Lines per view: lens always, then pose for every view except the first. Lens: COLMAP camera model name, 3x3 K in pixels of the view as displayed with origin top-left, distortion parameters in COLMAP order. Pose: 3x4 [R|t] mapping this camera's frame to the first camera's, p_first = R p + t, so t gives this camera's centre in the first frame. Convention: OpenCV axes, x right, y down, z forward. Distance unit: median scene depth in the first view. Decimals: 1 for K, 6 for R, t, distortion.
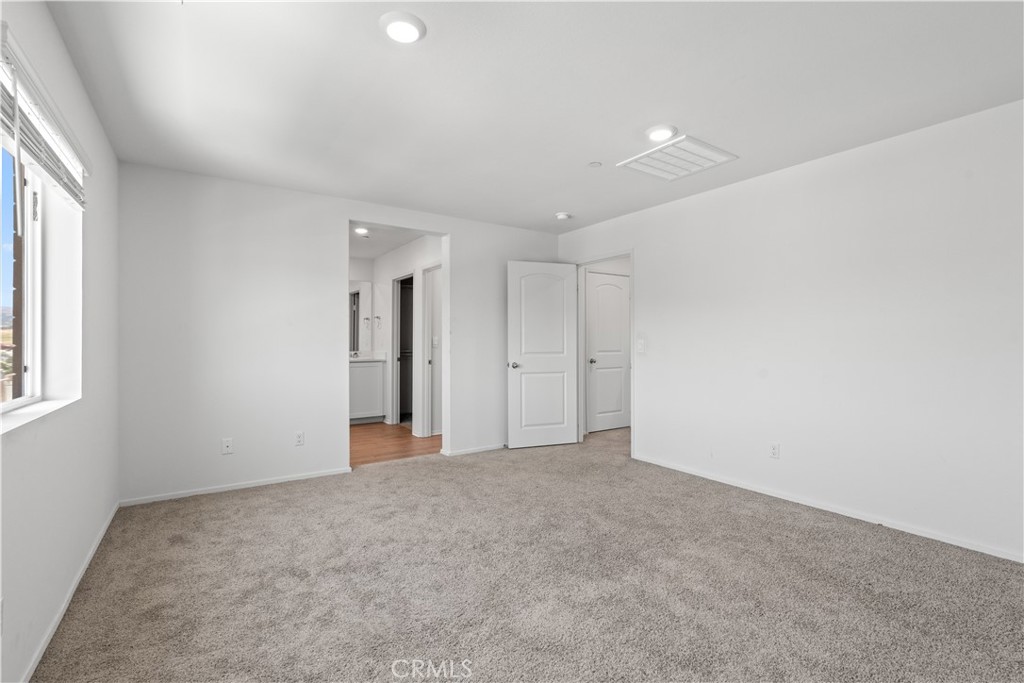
lens RADIAL K [[463.1, 0, 507.0], [0, 463.1, 341.8], [0, 0, 1]] dist [-0.007165, 0.002699]
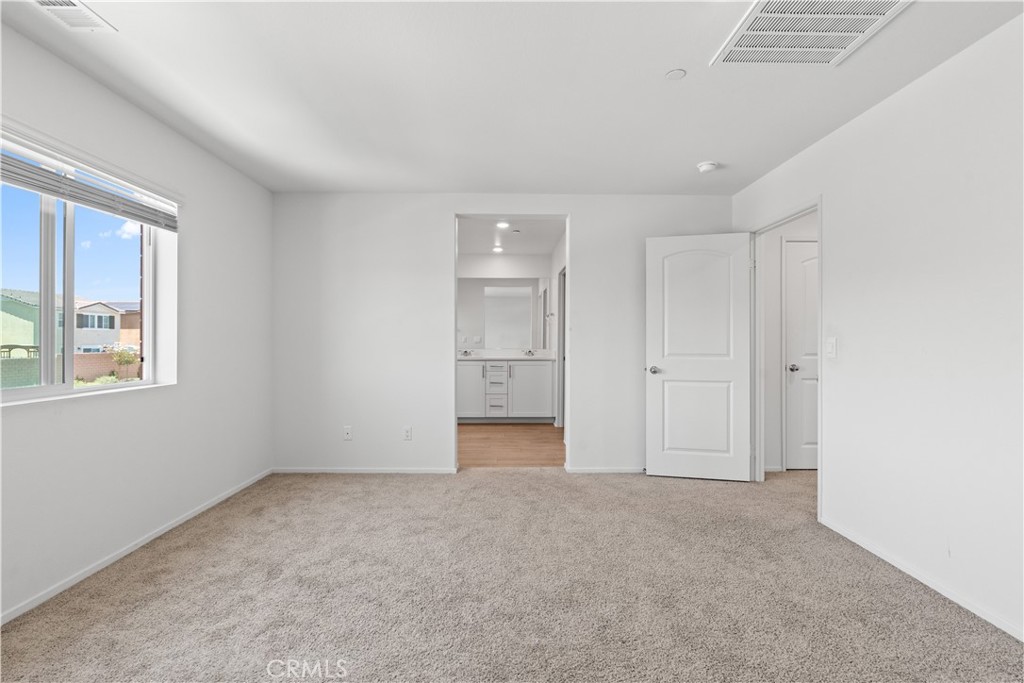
lens RADIAL K [[463.1, 0, 490.0], [0, 463.1, 338.3], [0, 0, 1]] dist [-0.007165, 0.002699]
pose [[0.836370, 0.002312, -0.548160, 0.299535], [-0.003810, 0.999991, -0.001595, -0.000685], [0.548151, 0.003422, 0.836372, 0.266068]]
